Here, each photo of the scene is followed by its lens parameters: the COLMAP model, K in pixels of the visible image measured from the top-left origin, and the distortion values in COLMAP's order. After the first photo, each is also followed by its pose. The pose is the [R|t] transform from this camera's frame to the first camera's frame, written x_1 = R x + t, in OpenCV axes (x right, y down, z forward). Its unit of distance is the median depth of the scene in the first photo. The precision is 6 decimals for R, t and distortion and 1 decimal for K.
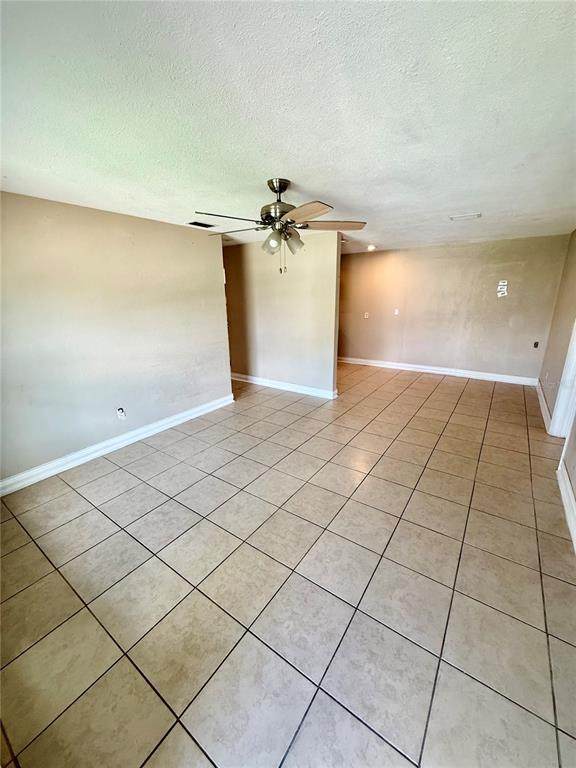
lens RADIAL K [[309.8, 0, 290.6], [0, 309.8, 382.7], [0, 0, 1]] dist [0.002989, 0.000137]
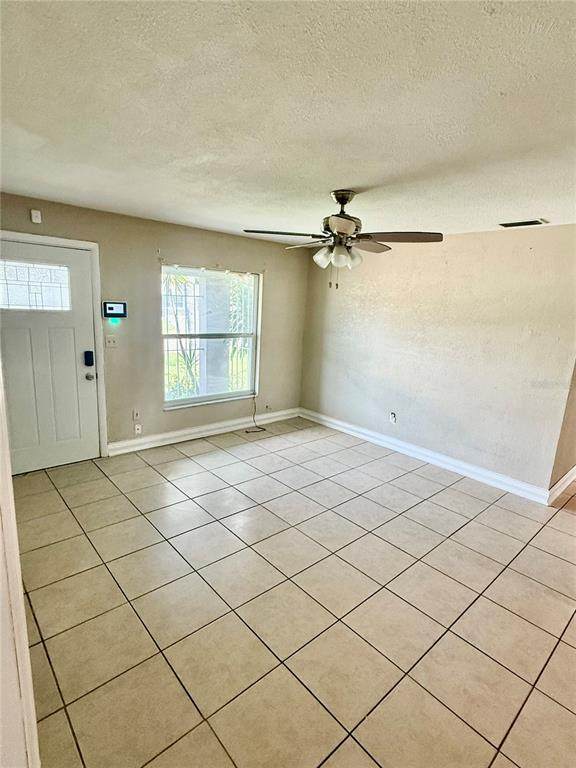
lens RADIAL K [[395.3, 0, 290.8], [0, 395.3, 383.4], [0, 0, 1]] dist [-0.004105, -0.000646]
pose [[-0.229698, 0.204091, -0.951623, 1.001959], [-0.323845, 0.906024, 0.272479, -0.329888], [0.917804, 0.370766, -0.142018, 0.995832]]
